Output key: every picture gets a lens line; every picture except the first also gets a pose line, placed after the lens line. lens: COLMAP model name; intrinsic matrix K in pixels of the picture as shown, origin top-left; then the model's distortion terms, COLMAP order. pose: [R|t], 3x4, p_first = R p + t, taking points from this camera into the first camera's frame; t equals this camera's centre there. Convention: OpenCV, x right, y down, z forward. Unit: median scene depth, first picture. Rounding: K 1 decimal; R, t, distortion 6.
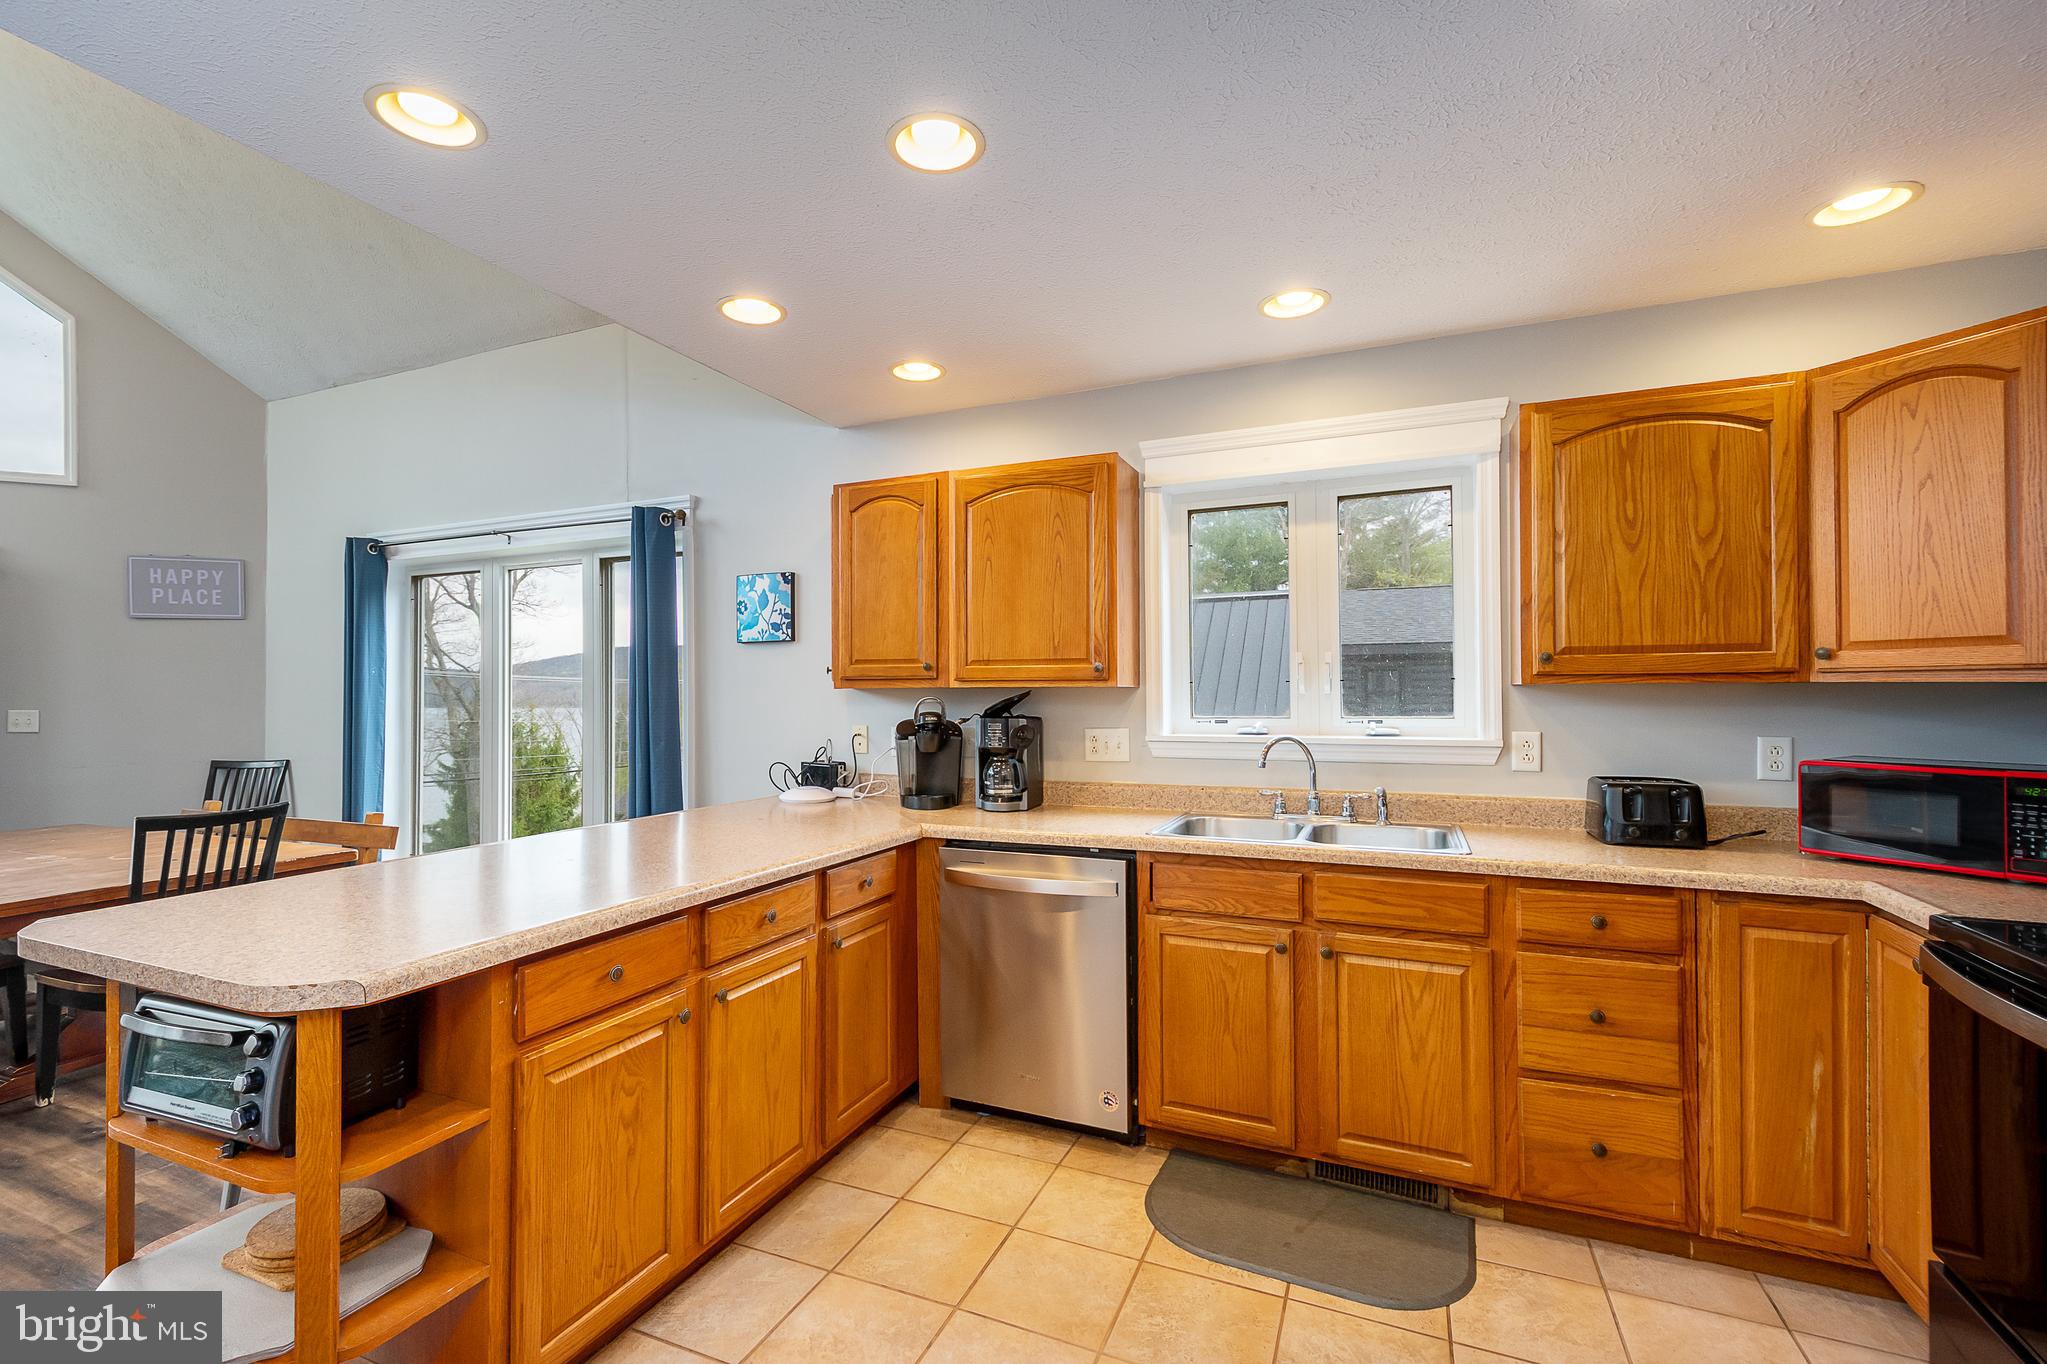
lens RADIAL K [[907.1, 0, 1014.0], [0, 907.1, 678.2], [0, 0, 1]] dist [0.003149, -0.000122]
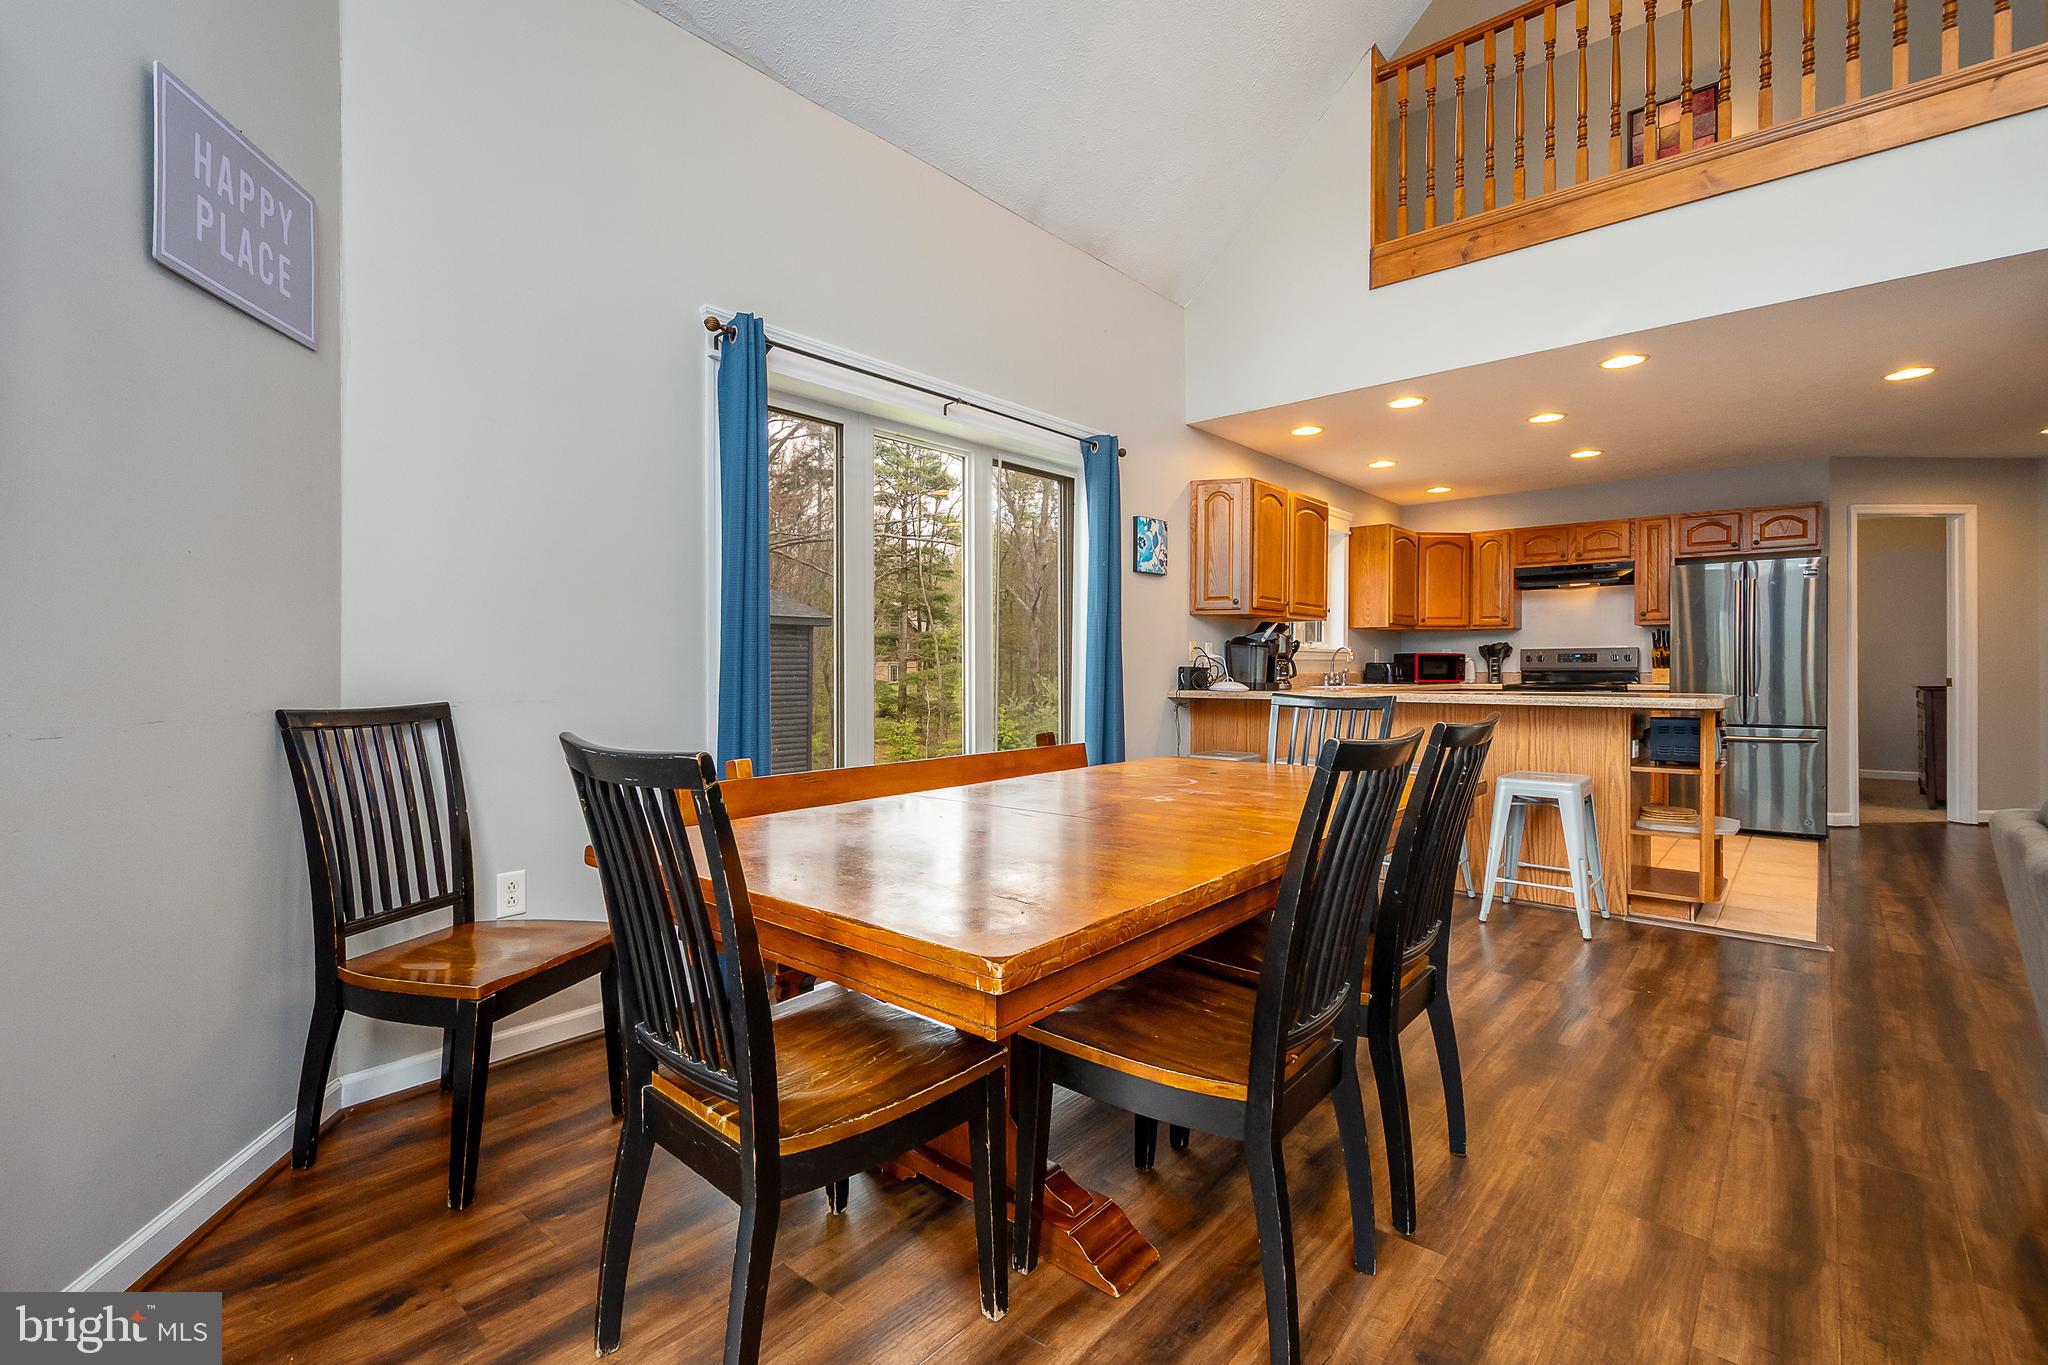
lens RADIAL K [[876.7, 0, 1022.7], [0, 876.7, 665.1], [0, 0, 1]] dist [0.001014, -0.000143]
pose [[0.318415, 0.003724, 0.947944, -2.290185], [-0.015367, 0.999881, 0.001234, 0.135986], [-0.947827, -0.014960, 0.318435, 1.206783]]
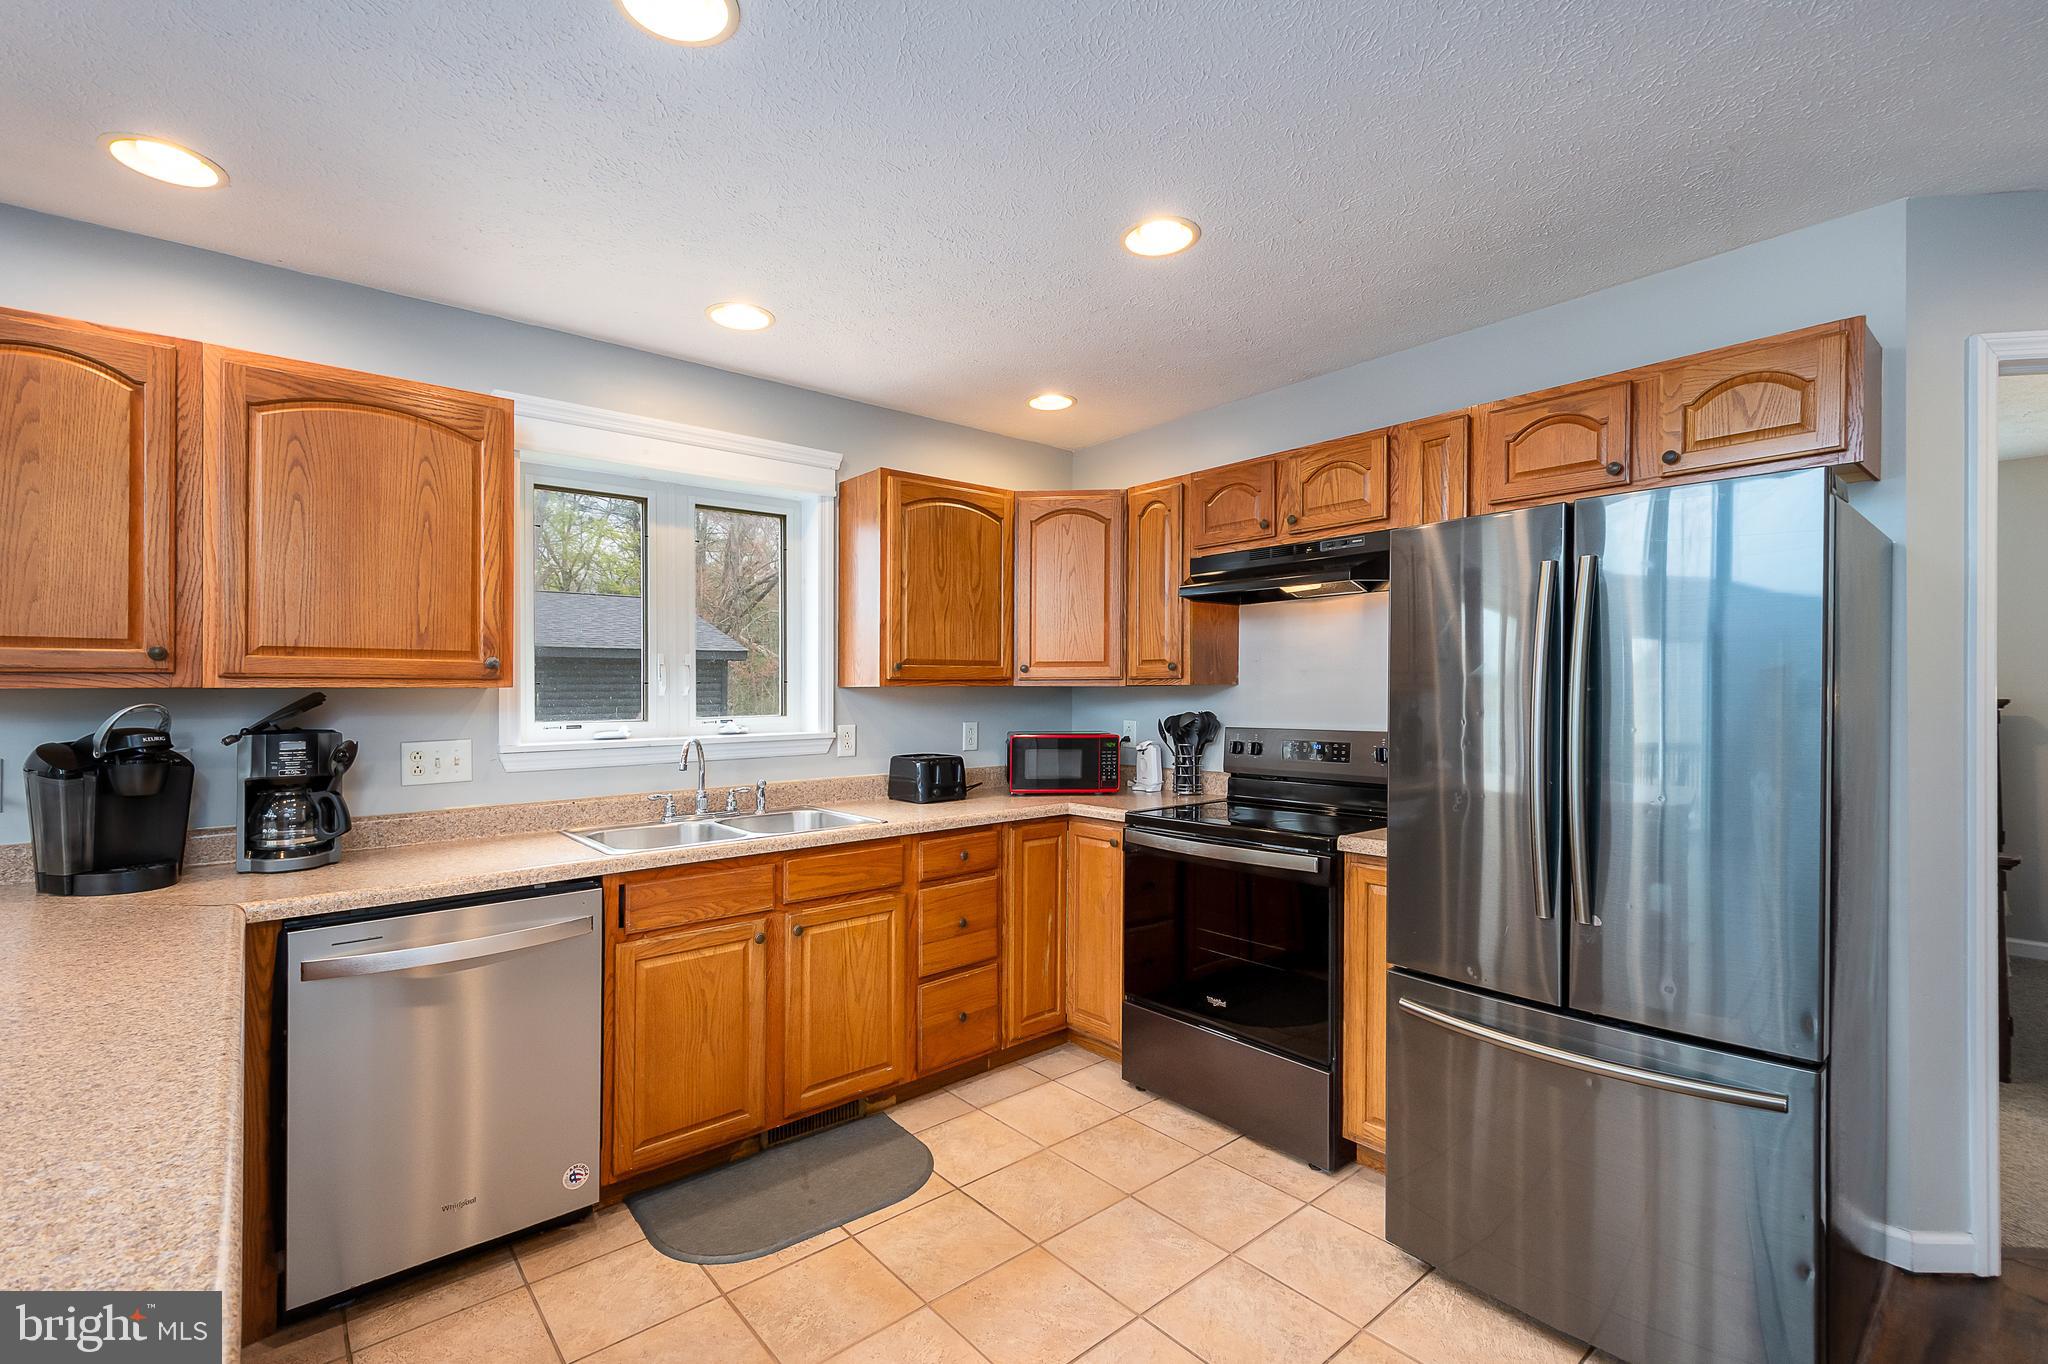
lens RADIAL K [[888.2, 0, 1012.7], [0, 888.2, 694.8], [0, 0, 1]] dist [0.002109, 0.000025]
pose [[0.438424, -0.002306, 0.898765, -0.484103], [-0.007650, 0.999951, 0.006298, 0.008617], [-0.898736, -0.009637, 0.438385, 0.287627]]
